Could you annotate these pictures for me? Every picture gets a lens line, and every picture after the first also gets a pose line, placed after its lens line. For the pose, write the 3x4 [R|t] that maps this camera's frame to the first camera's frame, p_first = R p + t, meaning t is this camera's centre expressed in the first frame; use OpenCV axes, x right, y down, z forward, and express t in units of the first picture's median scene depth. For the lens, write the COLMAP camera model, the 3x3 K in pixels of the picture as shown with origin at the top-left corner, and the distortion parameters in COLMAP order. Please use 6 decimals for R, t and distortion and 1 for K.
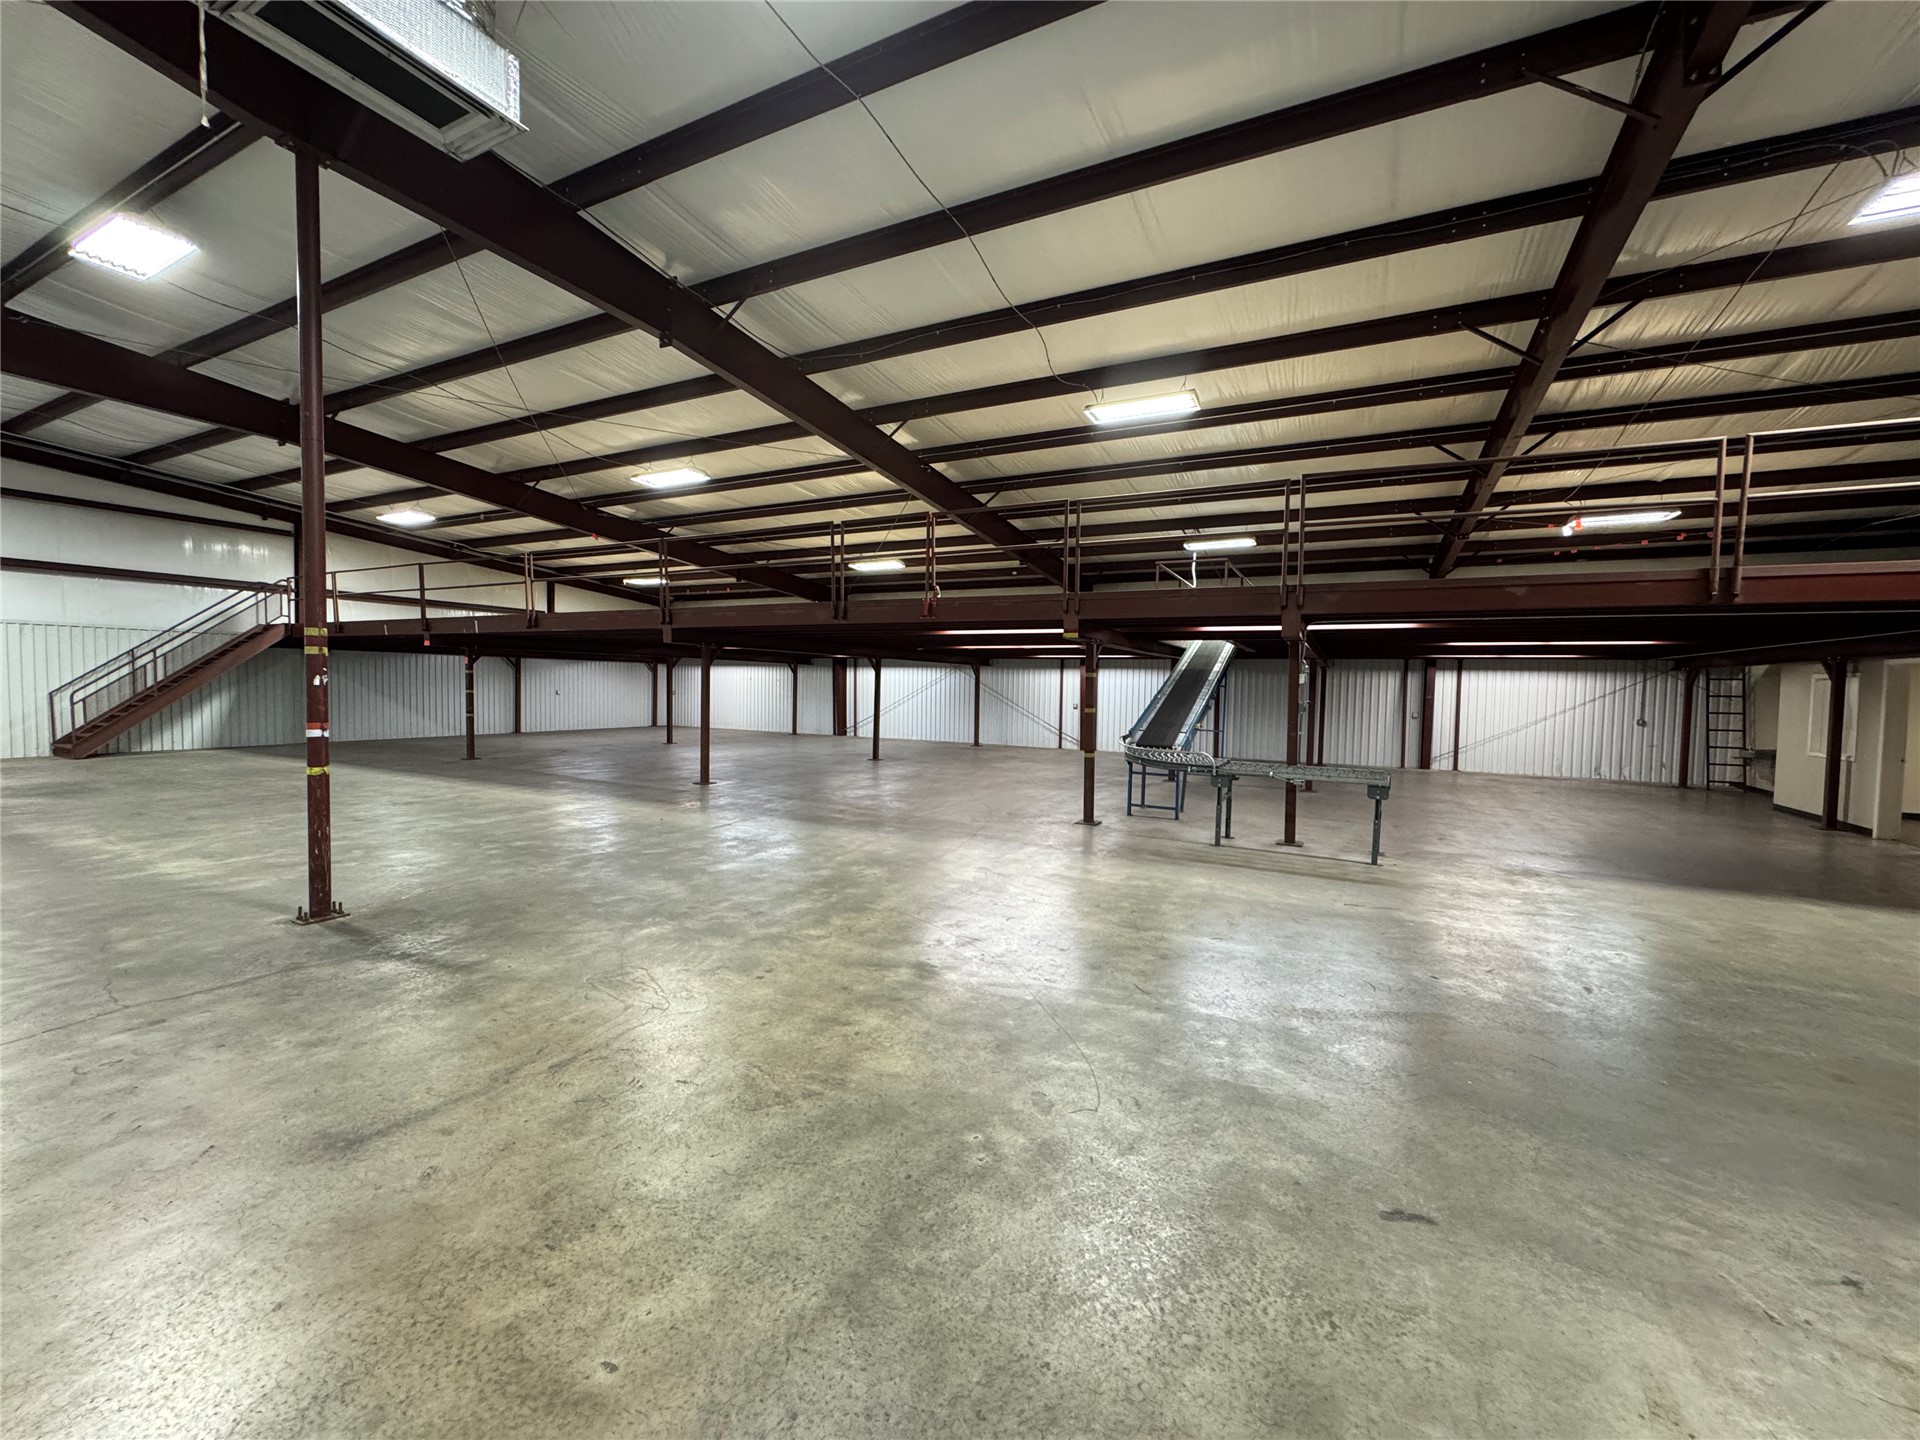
lens RADIAL K [[764.0, 0, 958.5], [0, 764.0, 718.2], [0, 0, 1]] dist [-0.002570, 0.000182]
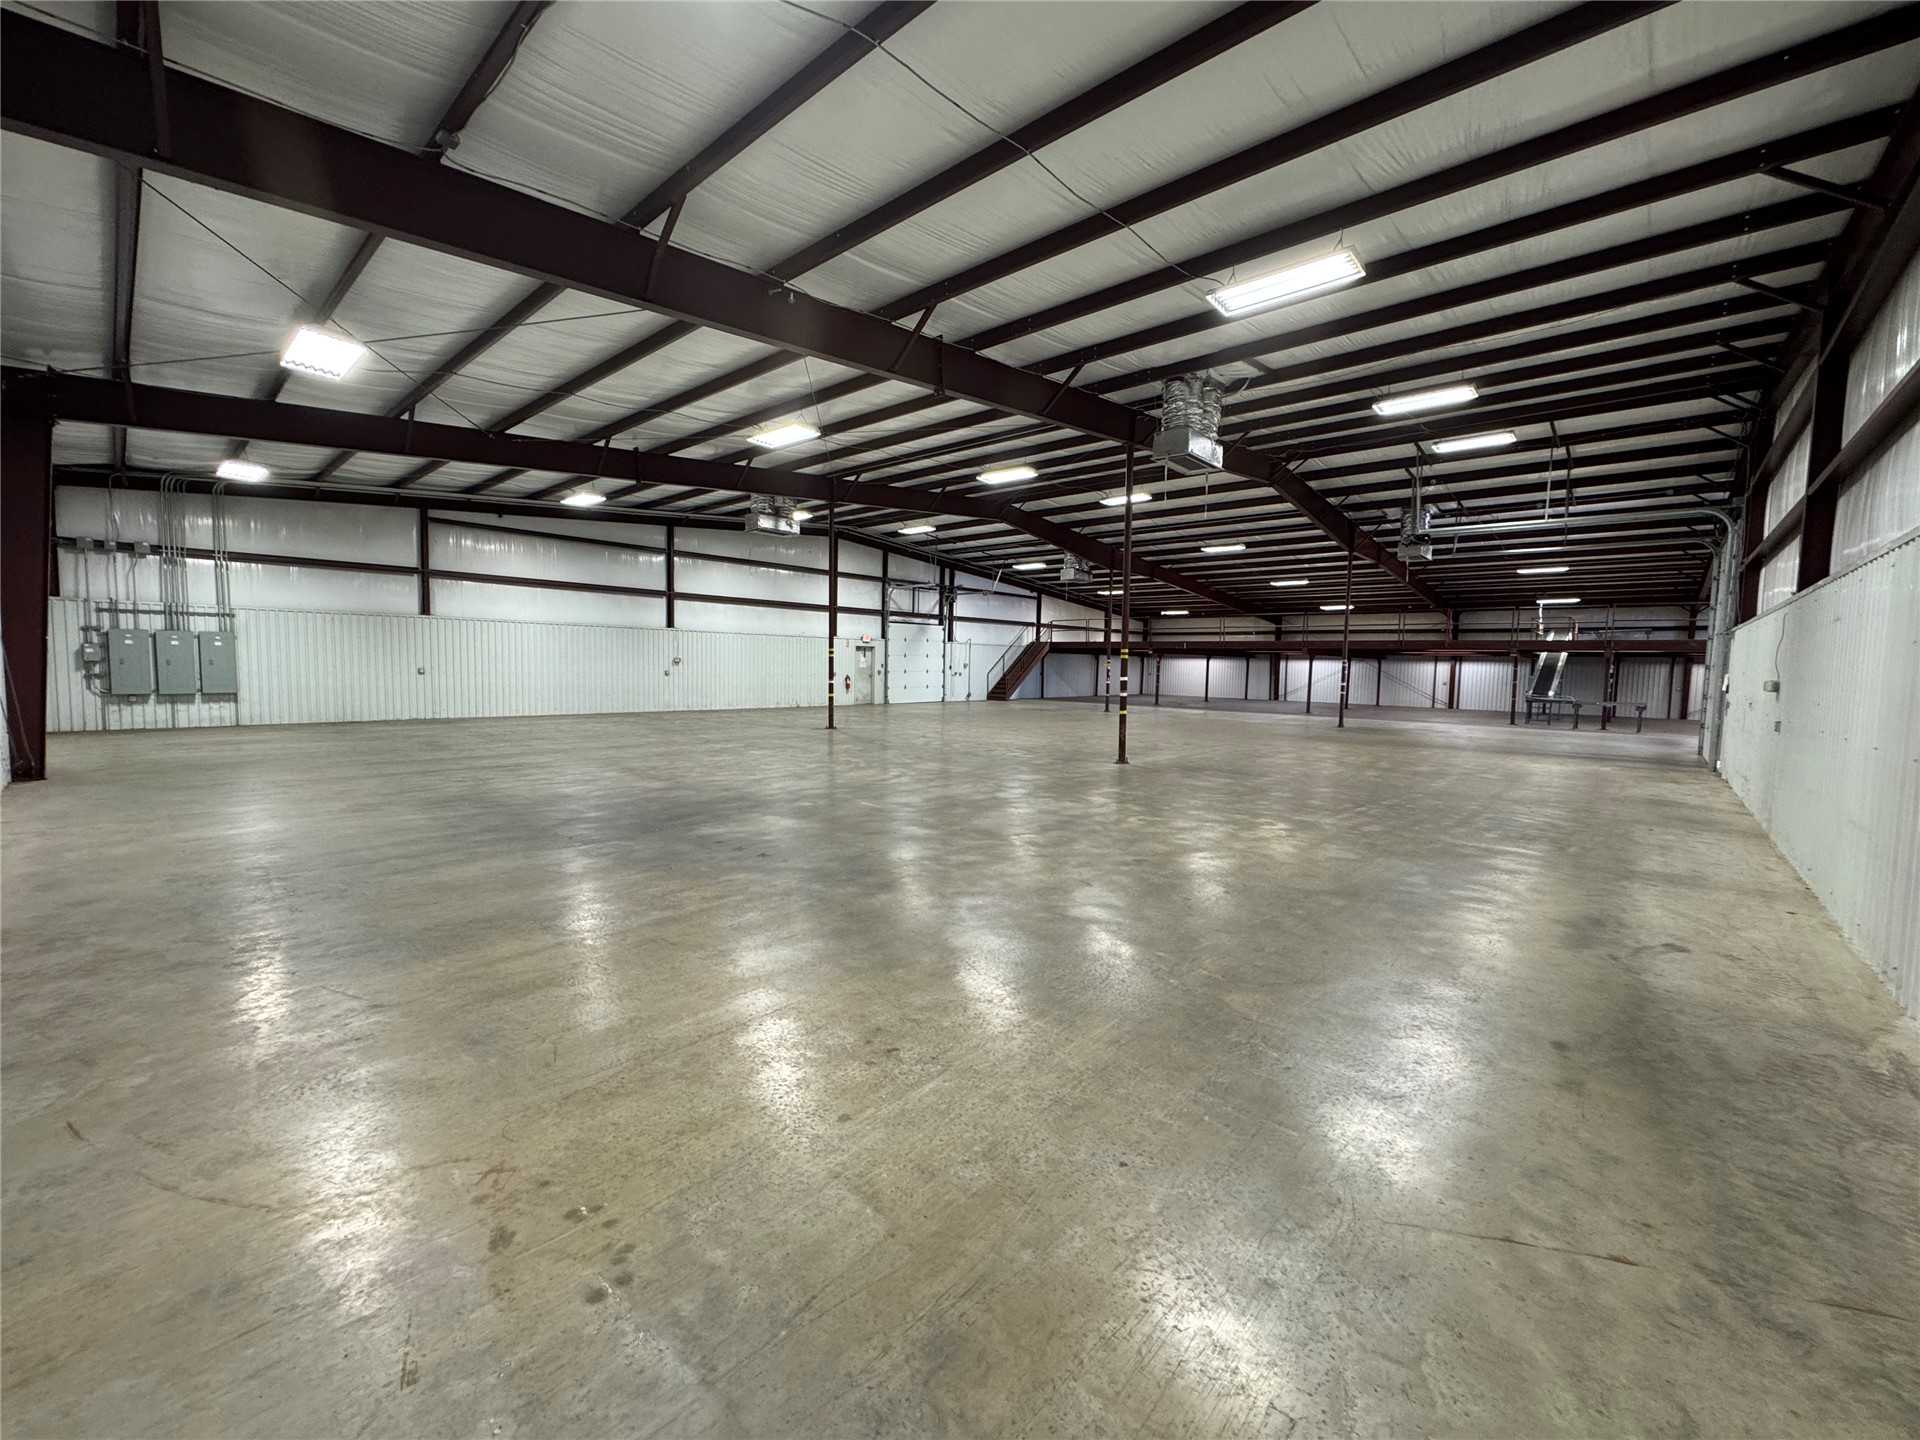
lens RADIAL K [[764.0, 0, 958.5], [0, 764.0, 718.2], [0, 0, 1]] dist [-0.002570, 0.000182]
pose [[0.965762, 0.019777, -0.258676, -1.268292], [-0.013473, 0.999568, 0.026119, 0.090305], [0.259081, -0.021740, 0.965611, -2.628623]]
